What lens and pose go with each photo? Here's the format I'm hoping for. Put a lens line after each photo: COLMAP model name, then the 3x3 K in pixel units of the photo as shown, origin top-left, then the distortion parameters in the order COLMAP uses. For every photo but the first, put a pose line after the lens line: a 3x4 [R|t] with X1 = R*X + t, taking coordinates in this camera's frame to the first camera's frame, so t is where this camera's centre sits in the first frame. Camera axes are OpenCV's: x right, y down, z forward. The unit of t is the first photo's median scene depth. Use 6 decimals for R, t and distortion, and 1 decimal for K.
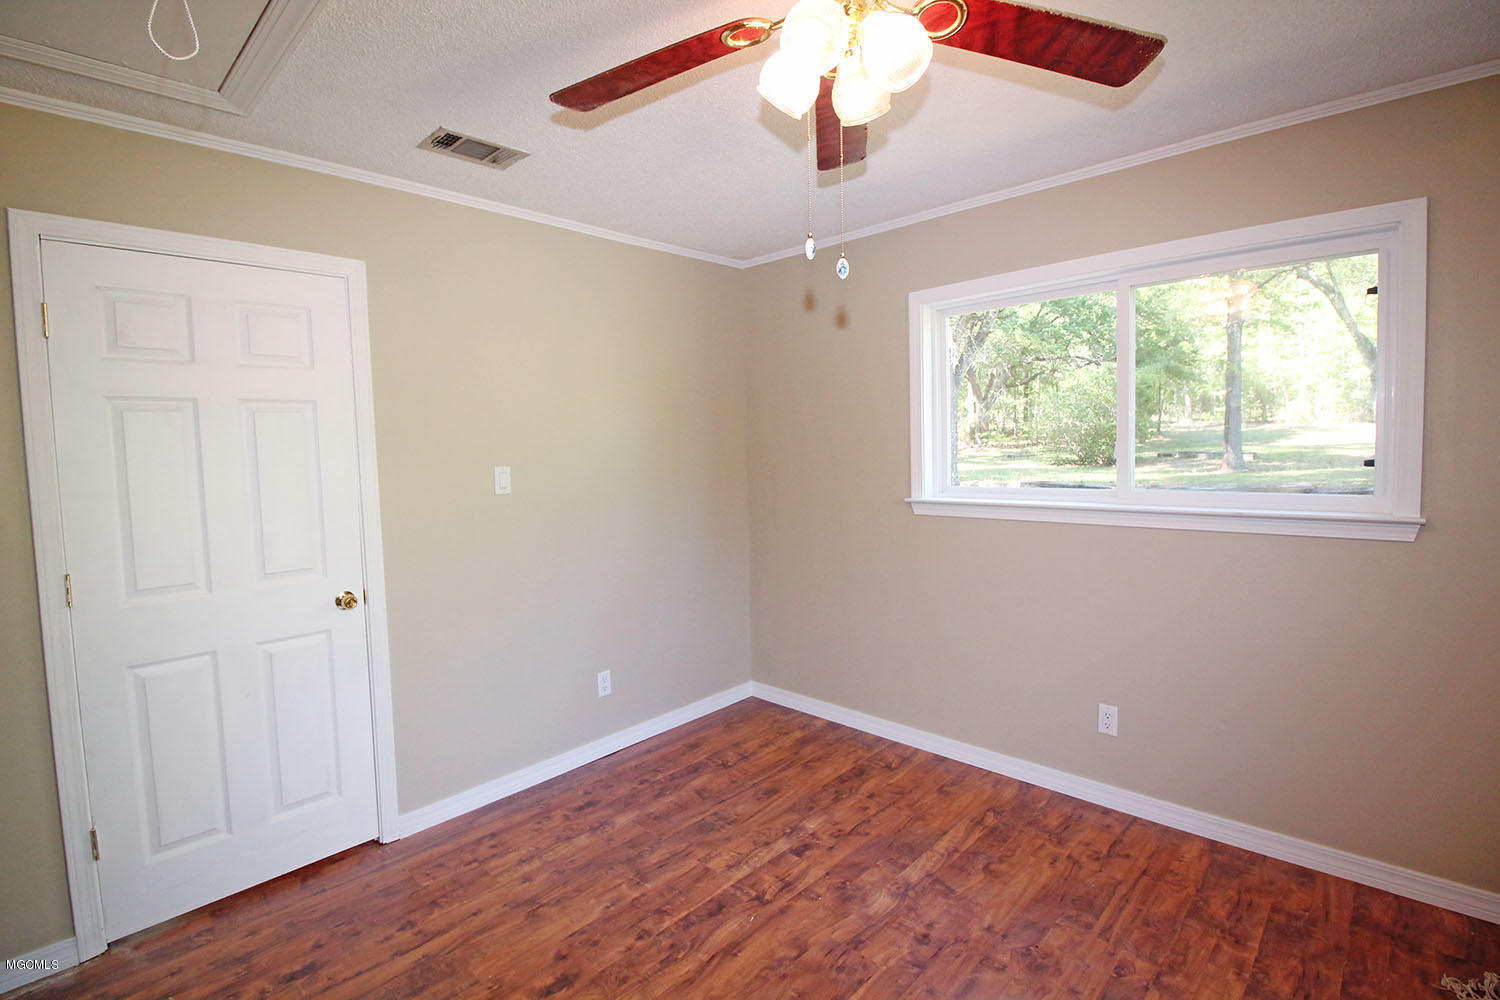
lens RADIAL K [[705.2, 0, 750.5], [0, 705.2, 486.1], [0, 0, 1]] dist [-0.005498, -0.011040]
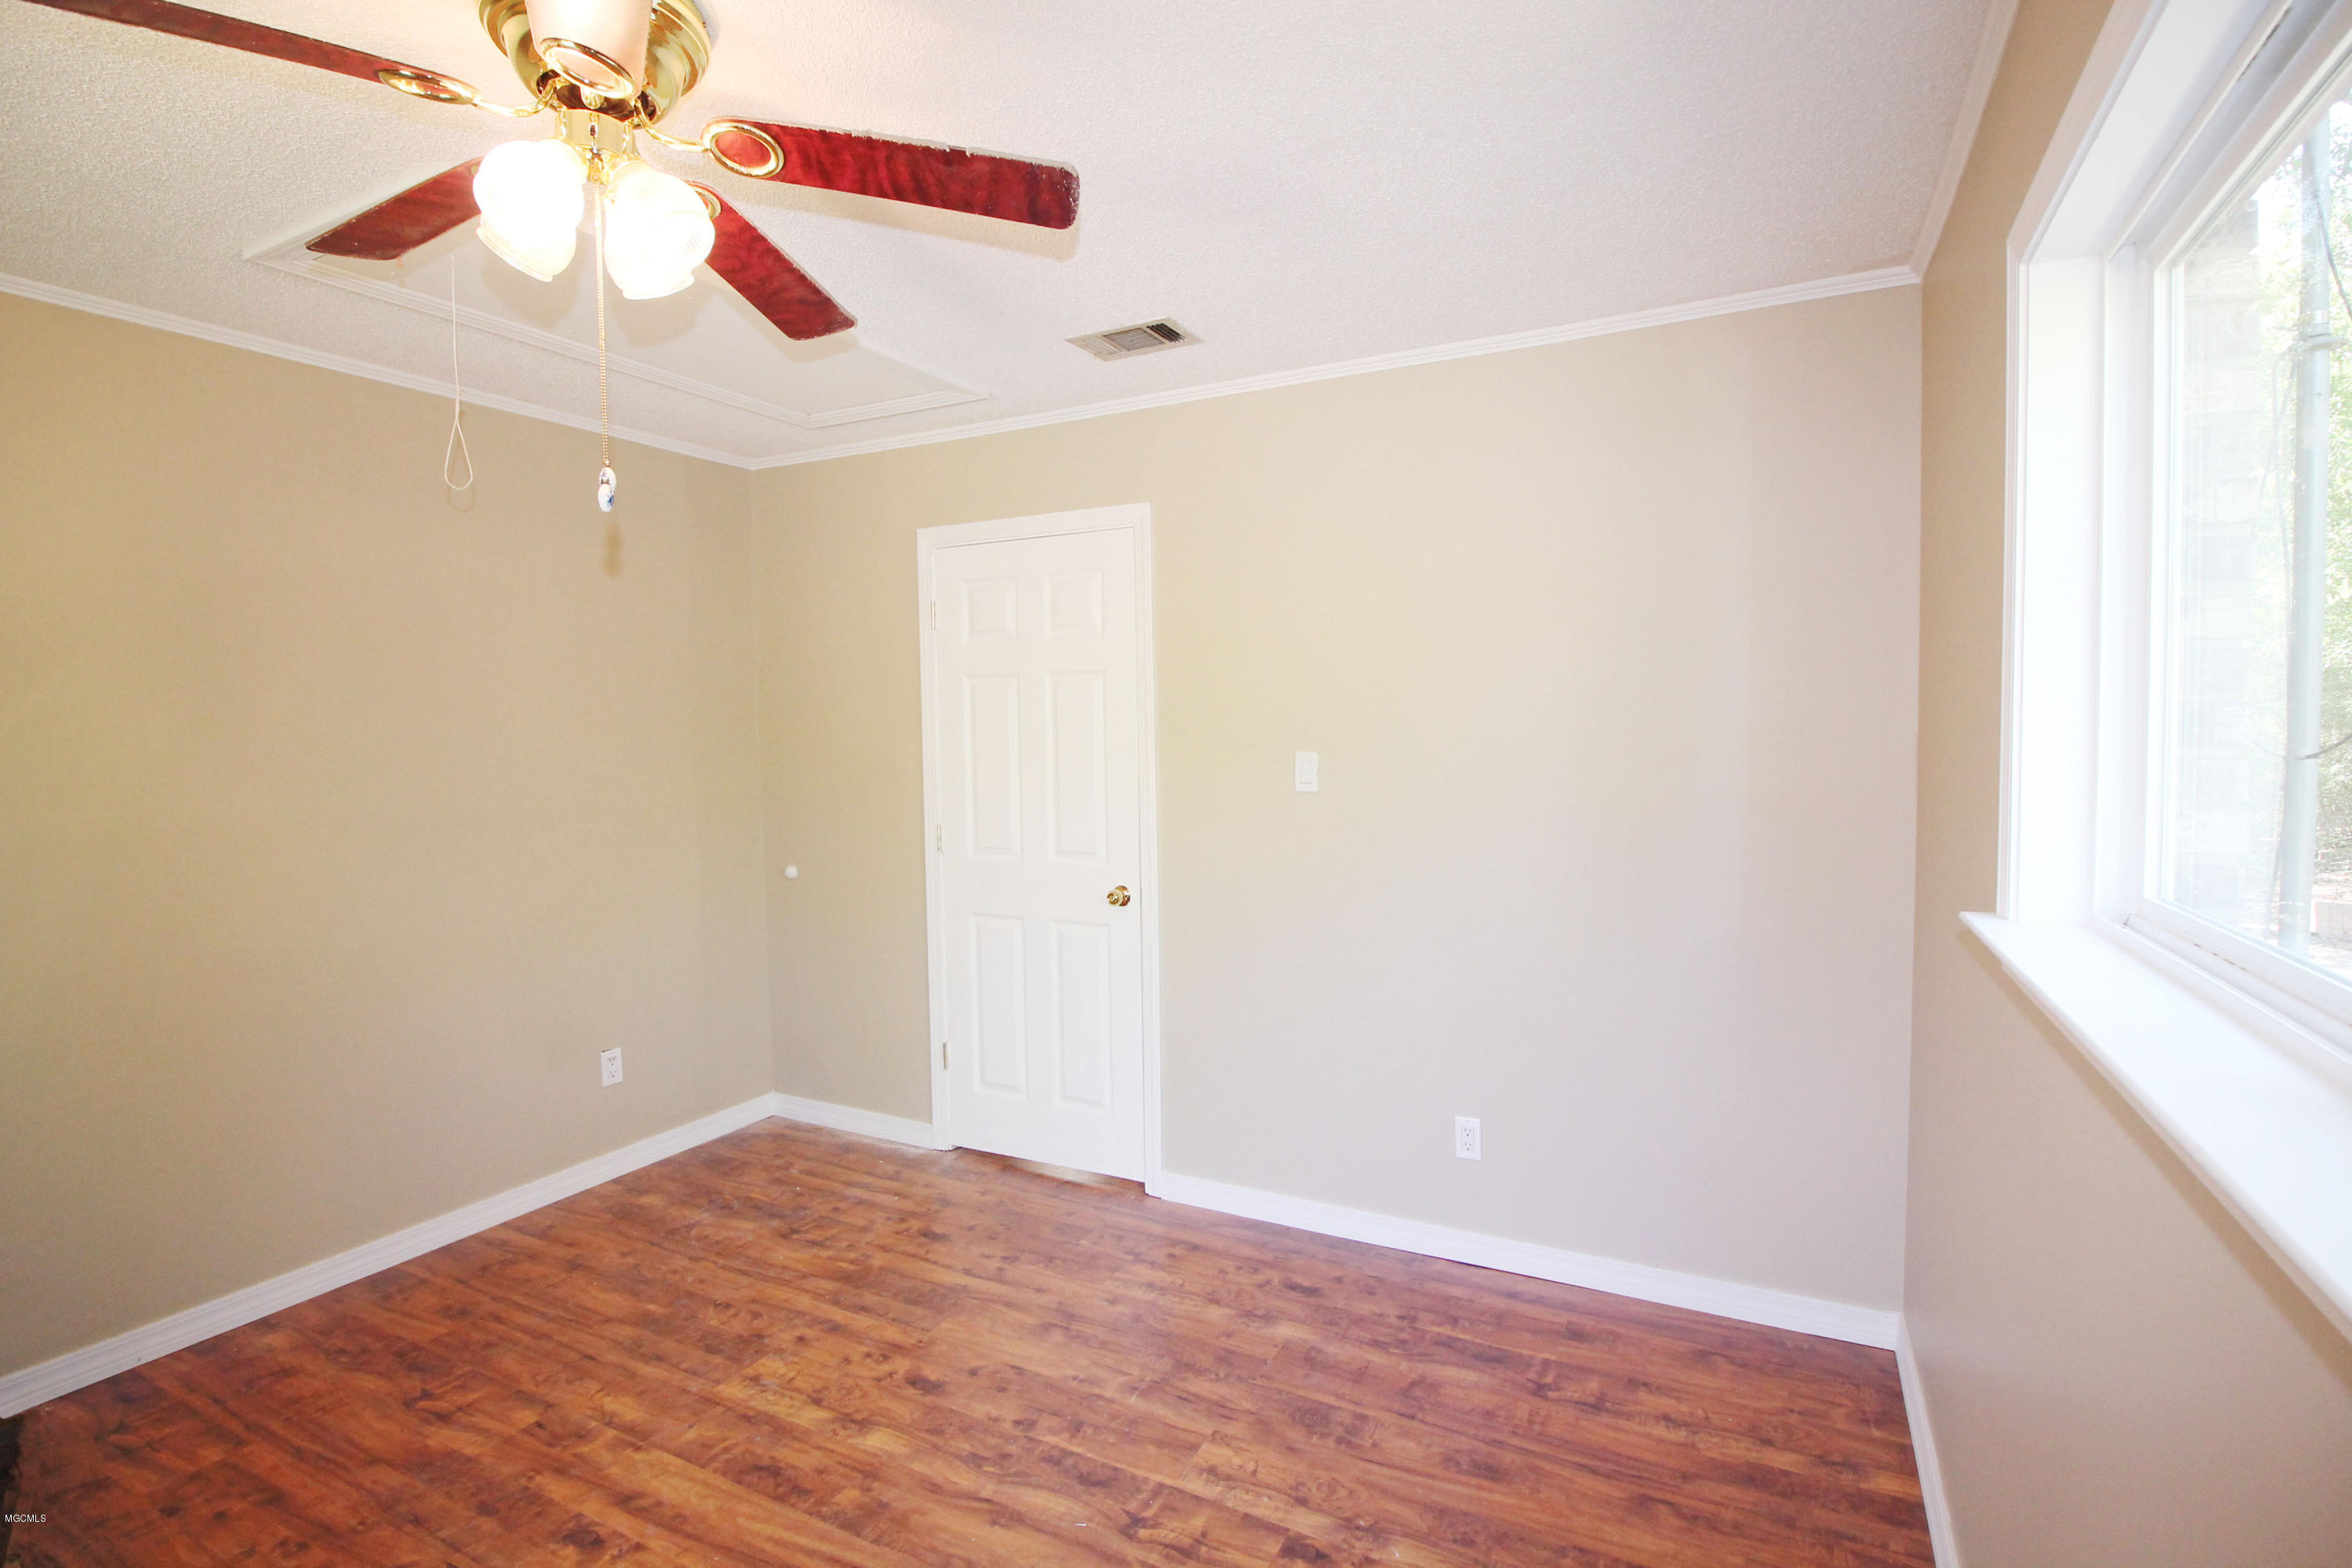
lens RADIAL K [[1105.7, 0, 1183.2], [0, 1105.7, 774.6], [0, 0, 1]] dist [-0.005498, -0.011040]
pose [[0.268854, 0.064123, -0.961044, 0.733260], [-0.053796, 0.997224, 0.051488, -0.061703], [0.961677, 0.037857, 0.271557, 0.665768]]
